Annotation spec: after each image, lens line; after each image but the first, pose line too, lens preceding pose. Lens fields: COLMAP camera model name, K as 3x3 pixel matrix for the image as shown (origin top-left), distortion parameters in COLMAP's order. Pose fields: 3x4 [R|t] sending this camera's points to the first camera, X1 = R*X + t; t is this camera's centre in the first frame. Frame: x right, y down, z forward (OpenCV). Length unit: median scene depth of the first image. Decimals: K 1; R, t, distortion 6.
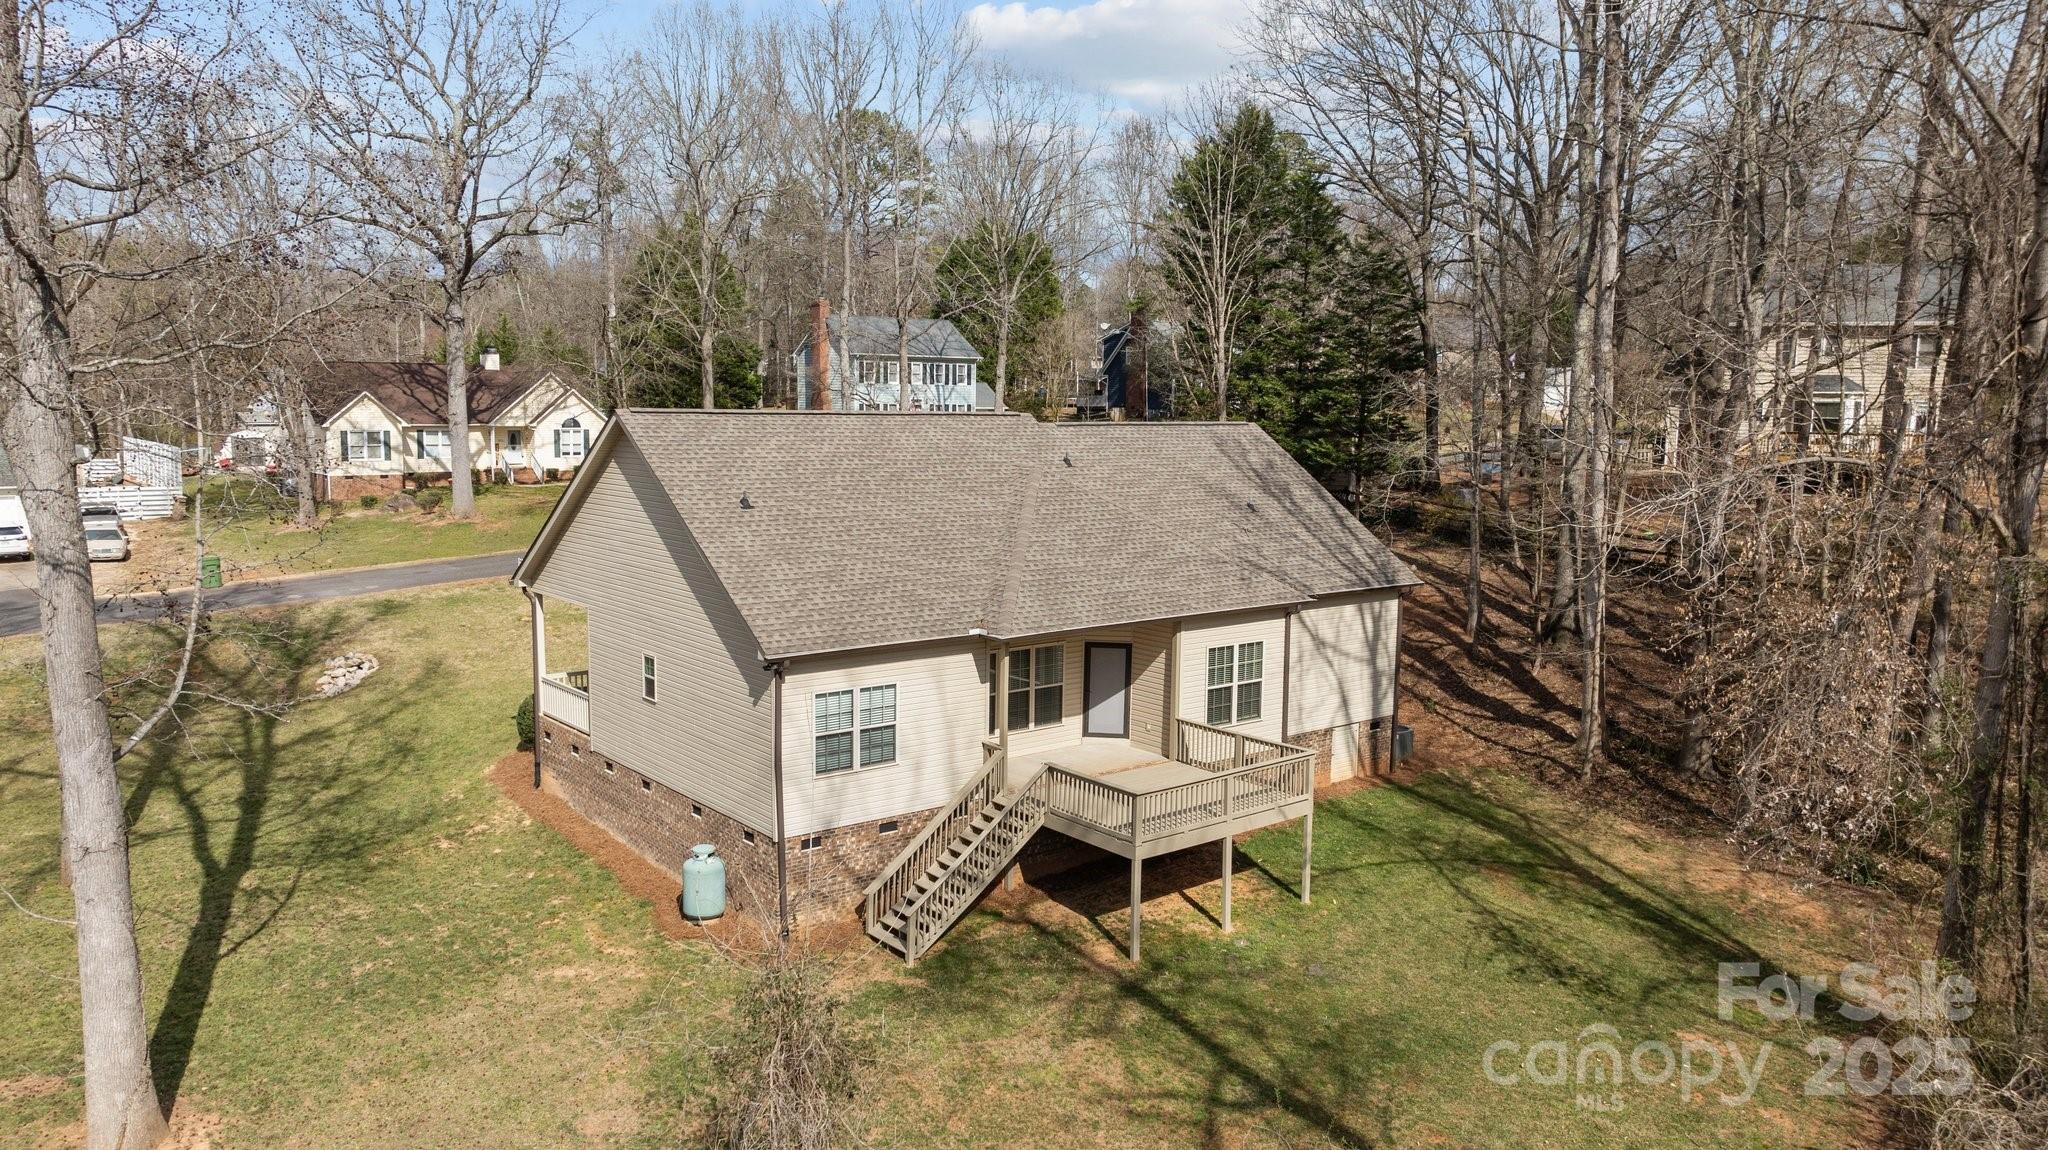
lens RADIAL K [[1406.3, 0, 1010.6], [0, 1406.3, 579.0], [0, 0, 1]] dist [-0.022372, -0.000643]
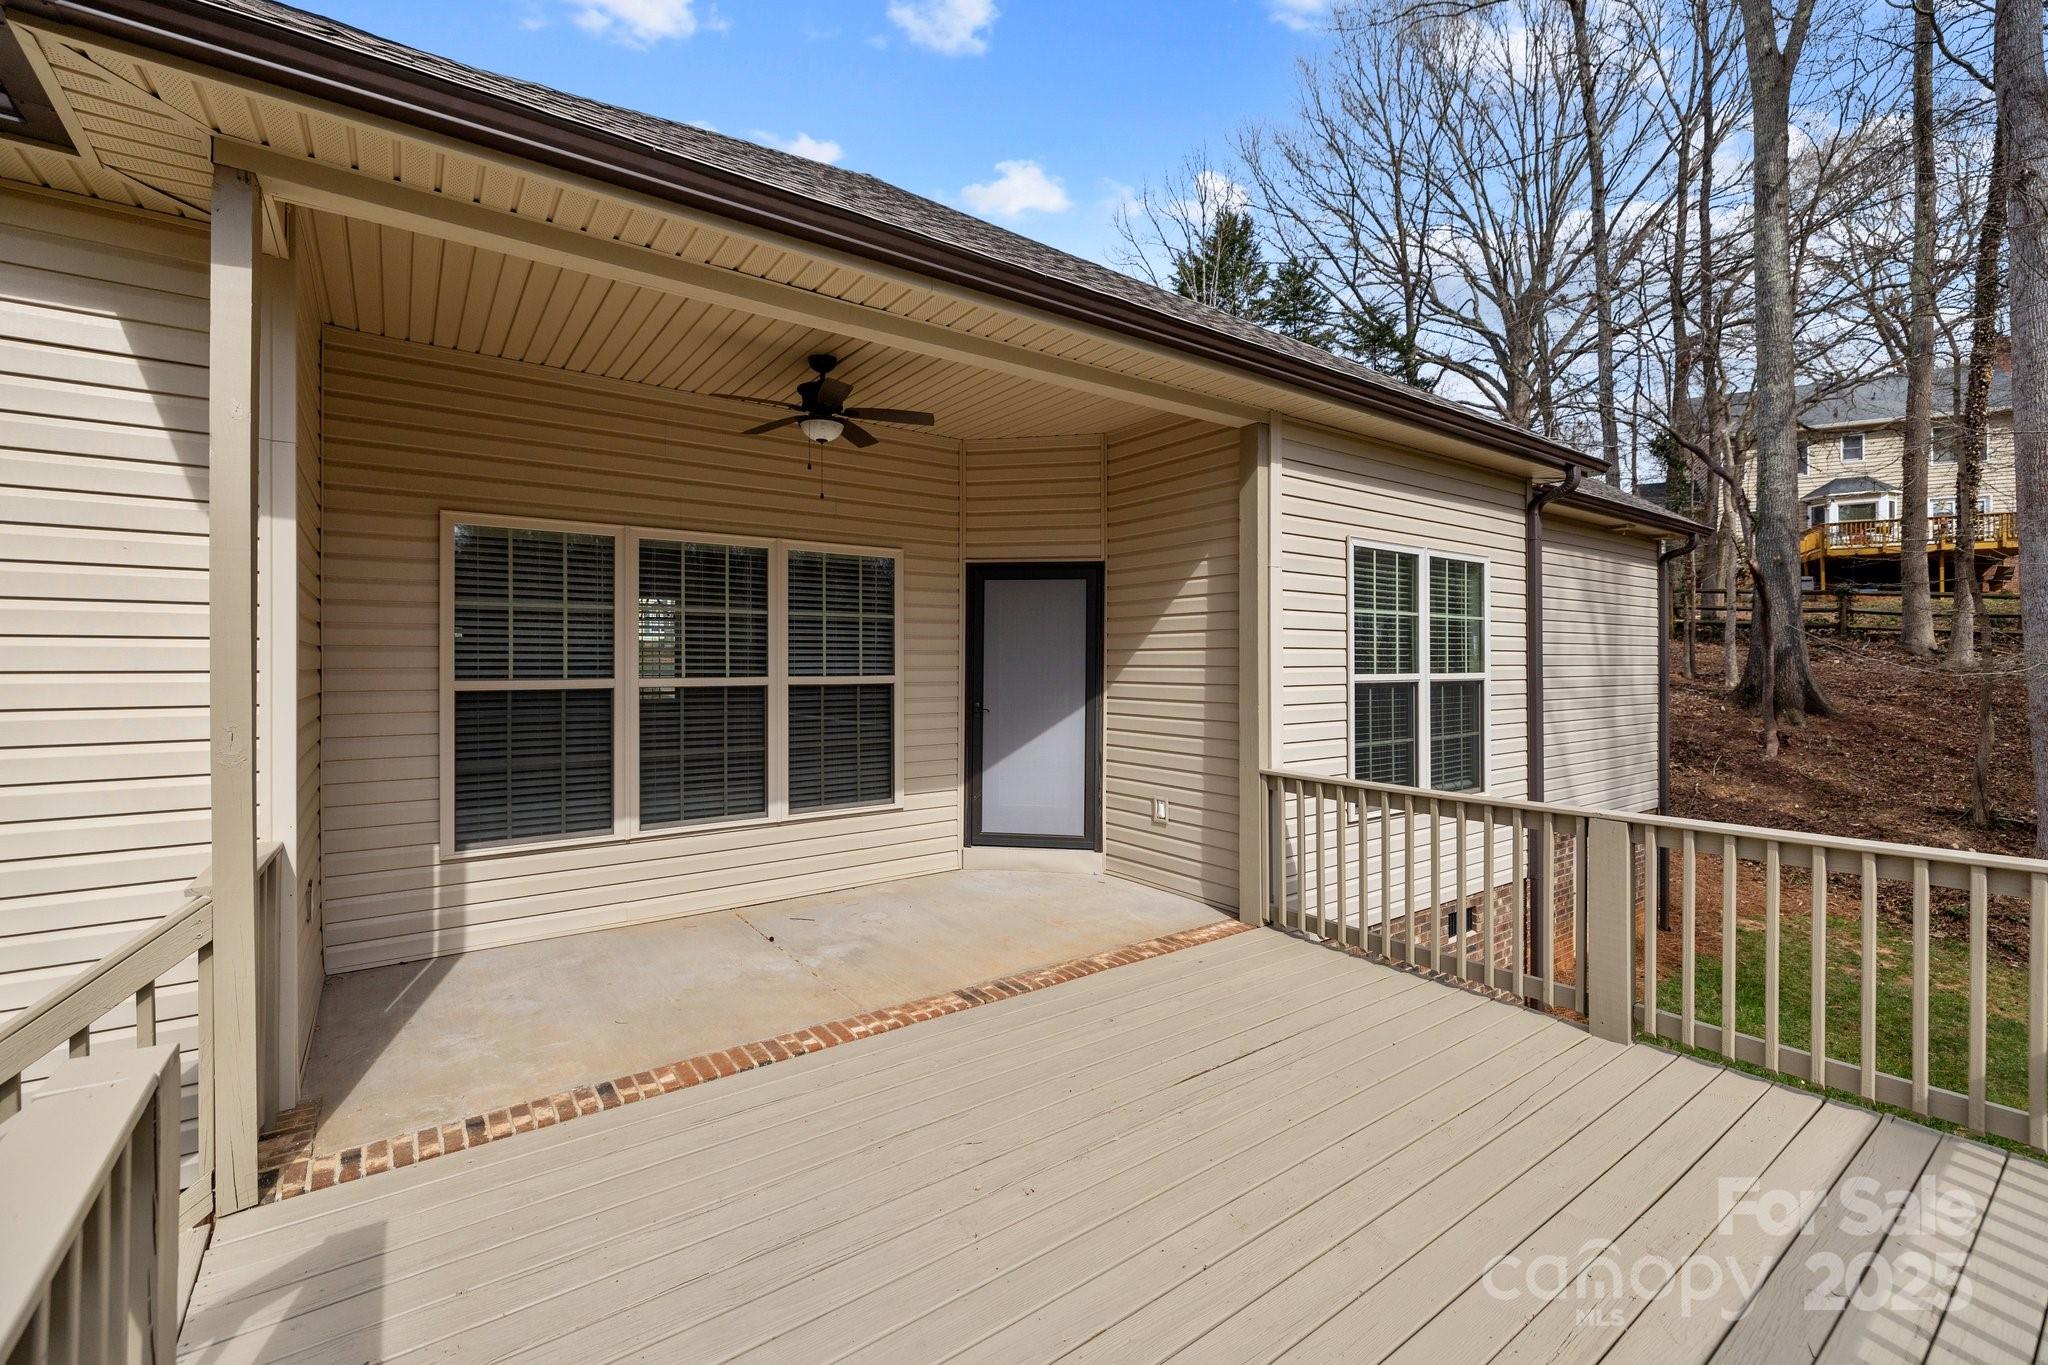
lens RADIAL K [[858.9, 0, 1023.3], [0, 858.9, 660.6], [0, 0, 1]] dist [0.000051, -0.001711]
pose [[0.999565, -0.011753, -0.027047, 0.071728], [0.008312, 0.992247, -0.124003, 0.094069], [0.028295, 0.123724, 0.991913, 0.791416]]
